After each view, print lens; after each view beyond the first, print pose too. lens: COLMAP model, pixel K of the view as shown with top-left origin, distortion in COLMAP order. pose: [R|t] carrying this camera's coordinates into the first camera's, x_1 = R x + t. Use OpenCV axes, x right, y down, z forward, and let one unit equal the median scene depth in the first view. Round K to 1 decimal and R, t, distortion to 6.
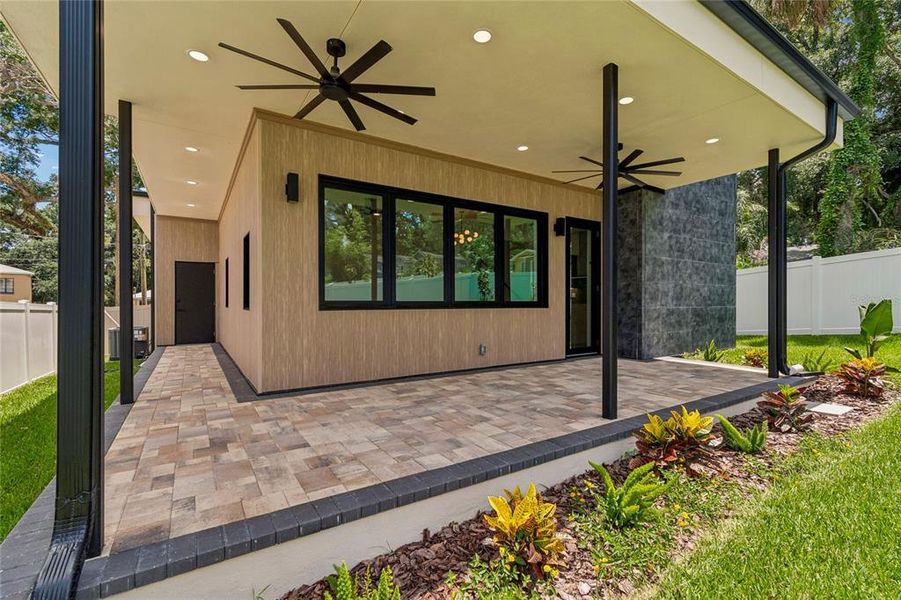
lens RADIAL K [[400.2, 0, 448.0], [0, 400.2, 306.4], [0, 0, 1]] dist [0.000549, 0.000012]
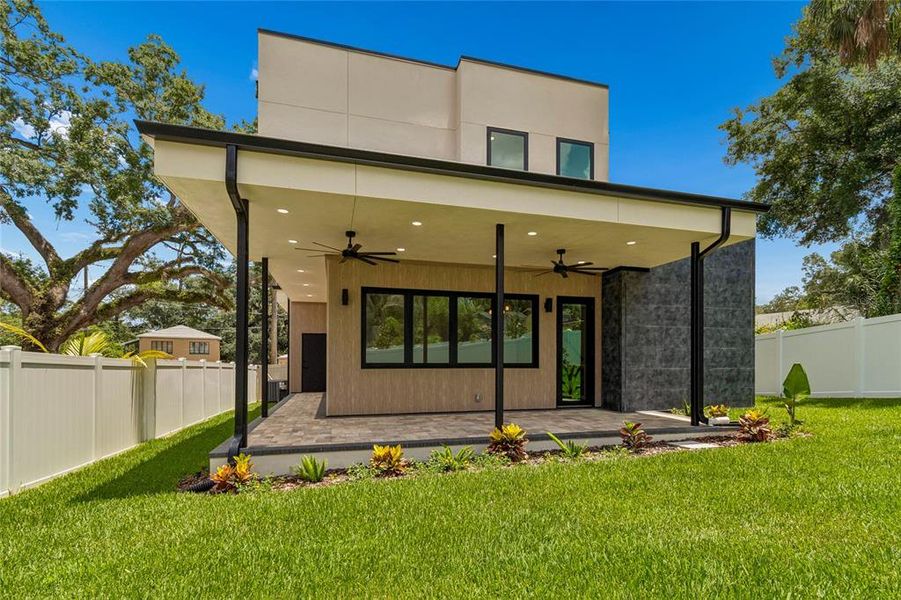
lens RADIAL K [[421.5, 0, 444.6], [0, 421.5, 363.5], [0, 0, 1]] dist [0.000039, 0.000927]
pose [[0.951231, 0.003554, -0.308460, 0.361659], [-0.004957, 0.999981, -0.003767, -0.004616], [0.308440, 0.005112, 0.951230, -0.368725]]
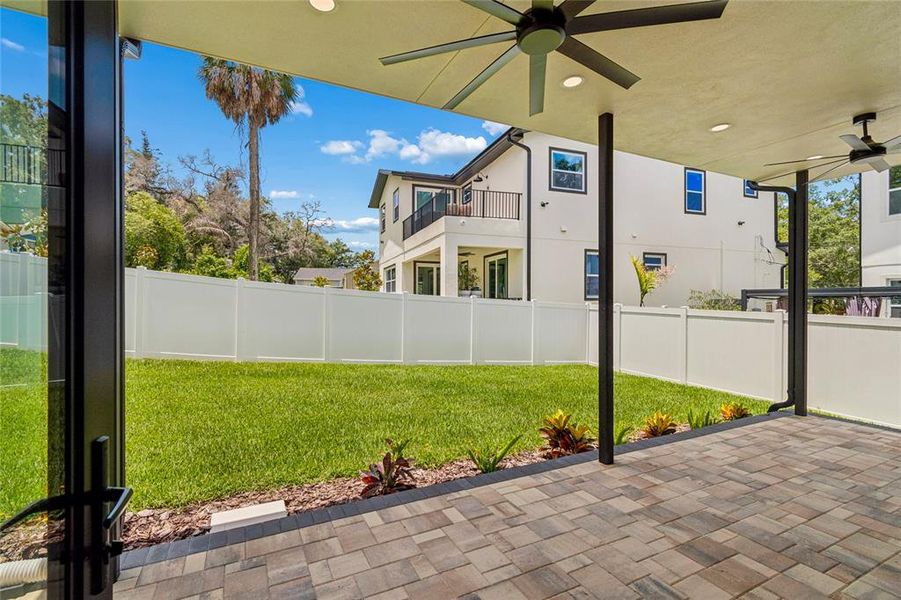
lens RADIAL K [[410.8, 0, 448.6], [0, 410.8, 304.4], [0, 0, 1]] dist [-0.000370, -0.000122]
pose [[-0.994723, 0.001505, 0.102586, 0.345257], [0.002498, 0.999951, 0.009549, -0.065340], [-0.102566, 0.009755, -0.994678, 1.030941]]
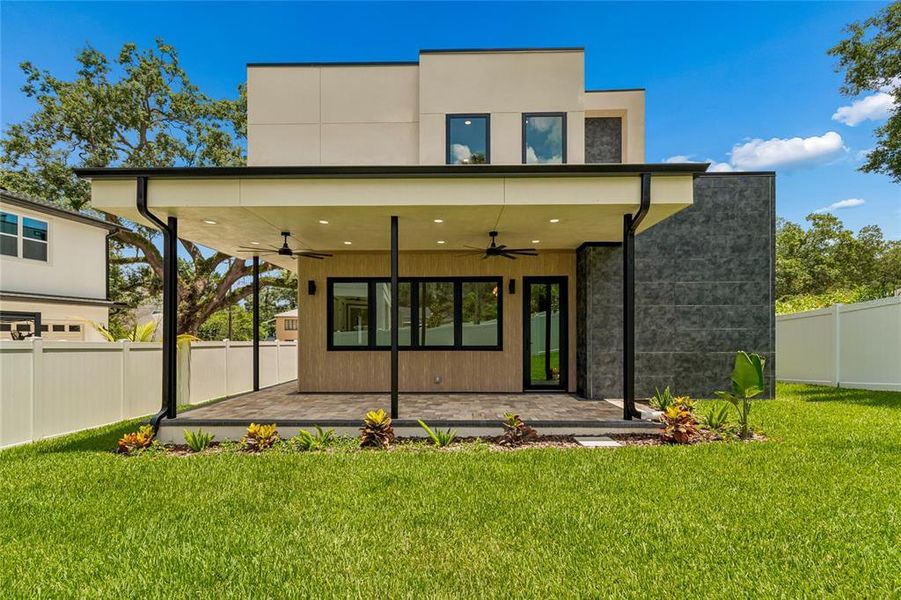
lens RADIAL K [[405.7, 0, 440.0], [0, 405.7, 337.9], [0, 0, 1]] dist [0.001727, 0.000577]
pose [[0.823903, 0.004192, -0.566715, 0.775664], [-0.004915, 0.999988, 0.000252, -0.034912], [0.566710, 0.002577, 0.823914, -0.167466]]
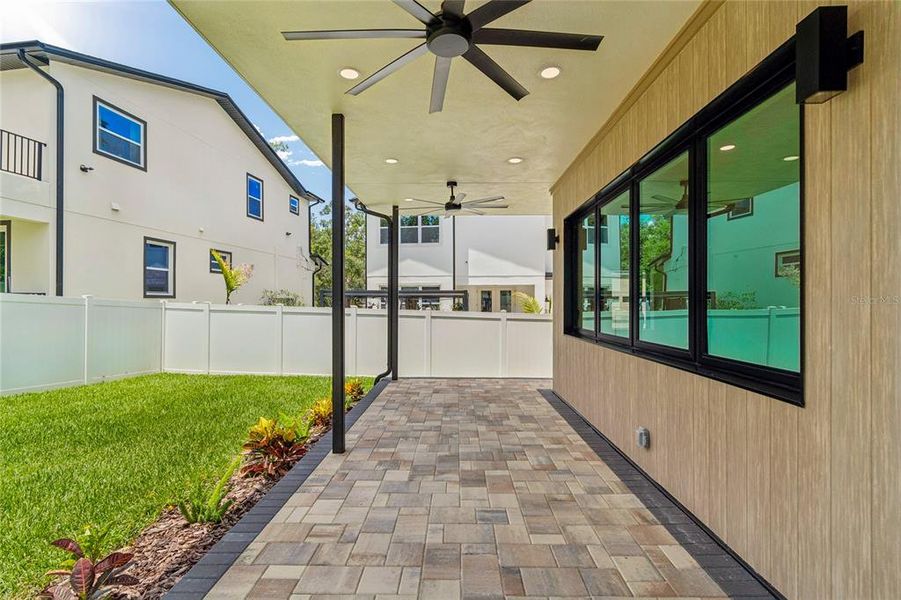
lens RADIAL K [[397.7, 0, 448.2], [0, 397.7, 302.5], [0, 0, 1]] dist [0.000770, 0.000251]
pose [[-0.556824, 0.000912, -0.830630, 0.551034], [-0.005025, 0.999977, 0.004467, -0.057959], [0.830615, 0.006662, -0.556807, 0.902674]]
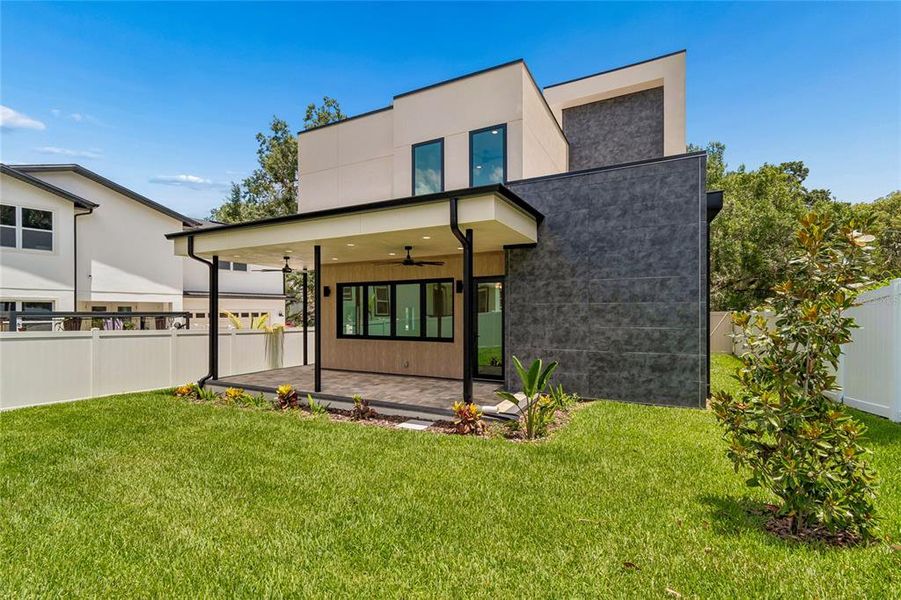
lens RADIAL K [[395.6, 0, 446.9], [0, 395.6, 317.4], [0, 0, 1]] dist [-0.000366, -0.000075]
pose [[0.498039, 0.009687, -0.867101, 1.410442], [-0.005753, 0.999953, 0.007866, -0.094498], [0.867136, 0.001071, 0.498071, 0.244971]]
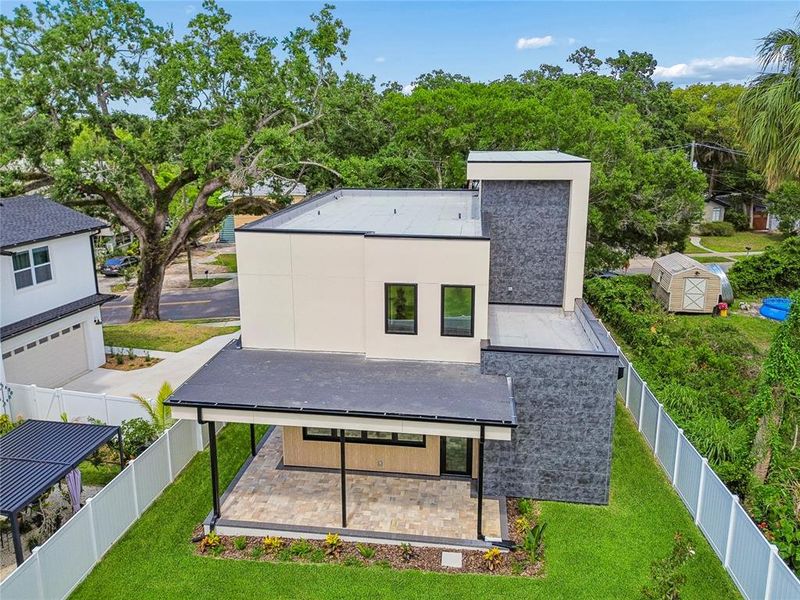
lens RADIAL K [[570.7, 0, 392.4], [0, 570.7, 263.8], [0, 0, 1]] dist [0.032447, -0.002062]
pose [[0.762632, 0.134237, -0.632750, 1.556406], [-0.000443, 0.978337, 0.207018, -1.258263], [0.646832, -0.157598, 0.746171, -0.825045]]
